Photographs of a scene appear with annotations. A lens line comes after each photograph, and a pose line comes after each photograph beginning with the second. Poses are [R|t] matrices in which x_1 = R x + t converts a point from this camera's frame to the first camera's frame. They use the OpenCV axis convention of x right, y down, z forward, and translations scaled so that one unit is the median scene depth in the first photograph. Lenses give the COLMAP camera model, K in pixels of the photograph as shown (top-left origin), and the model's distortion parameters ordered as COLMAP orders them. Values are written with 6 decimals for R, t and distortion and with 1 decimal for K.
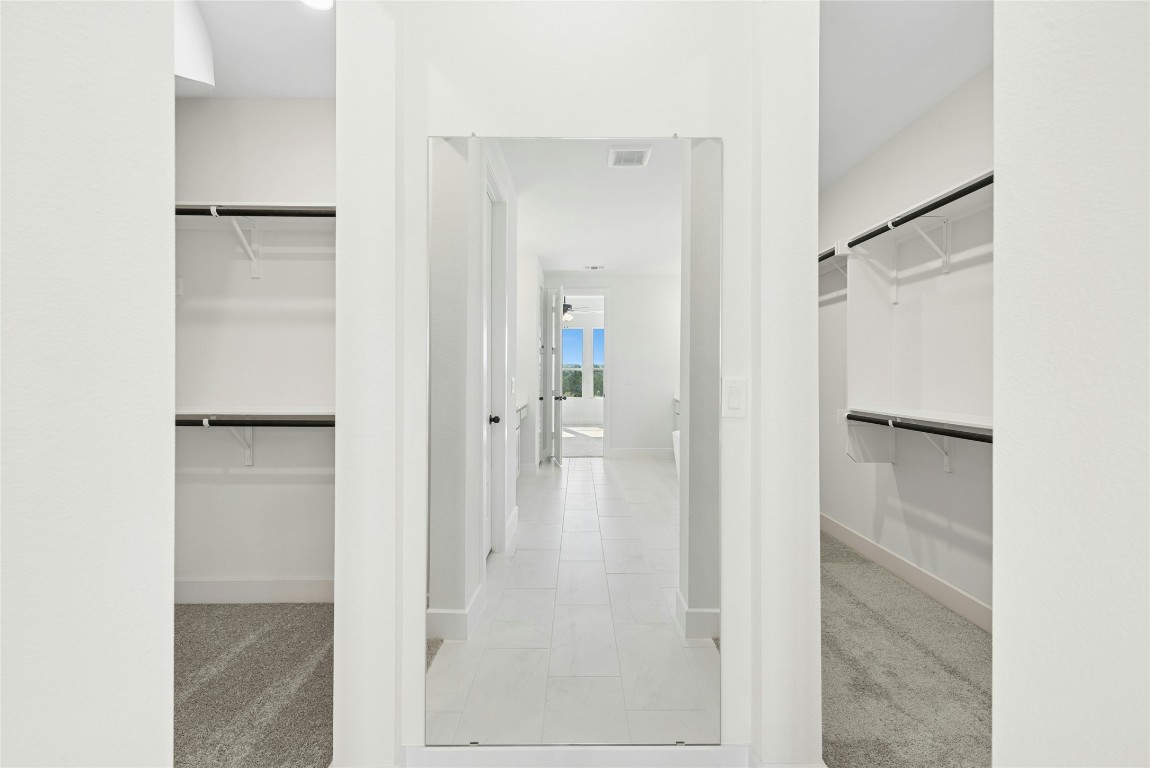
lens RADIAL K [[499.6, 0, 576.6], [0, 499.6, 376.8], [0, 0, 1]] dist [0.004655, -0.003194]
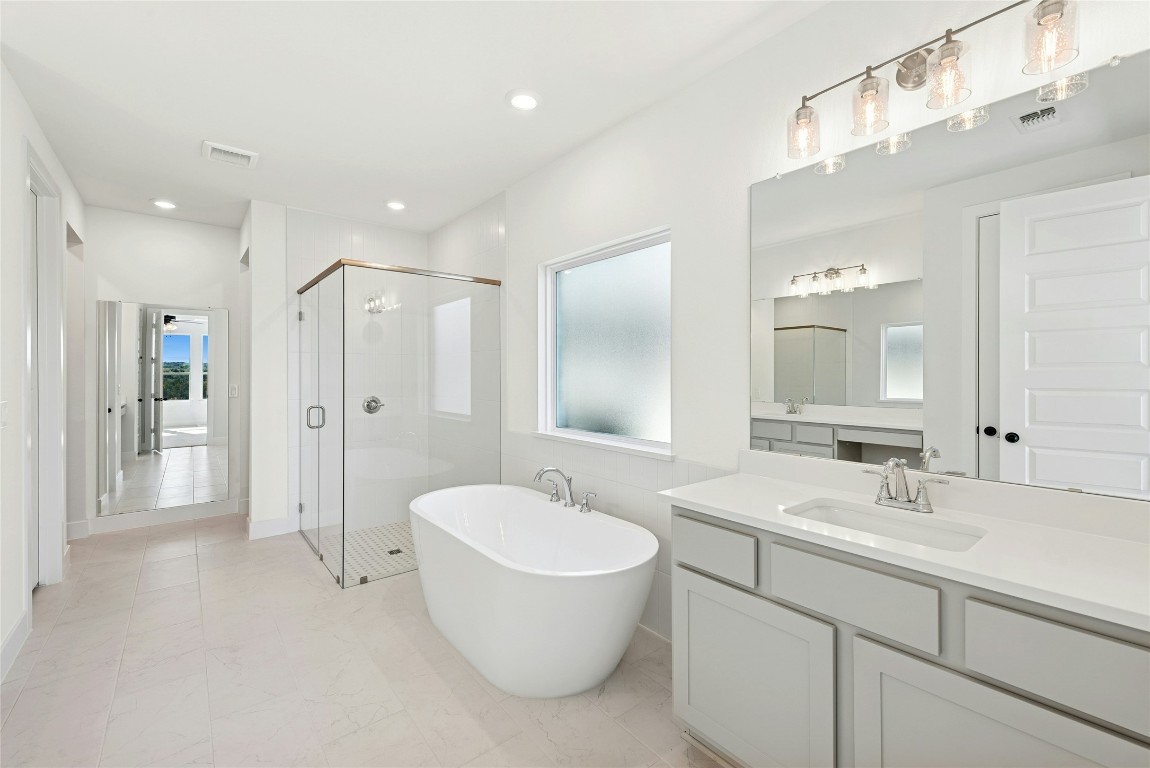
lens RADIAL K [[499.6, 0, 576.6], [0, 499.6, 376.8], [0, 0, 1]] dist [0.004655, -0.003194]
pose [[0.790610, 0.004977, 0.612300, 0.021581], [-0.003864, 0.999988, -0.003139, -0.013074], [-0.612308, 0.000116, 0.790619, -0.570799]]
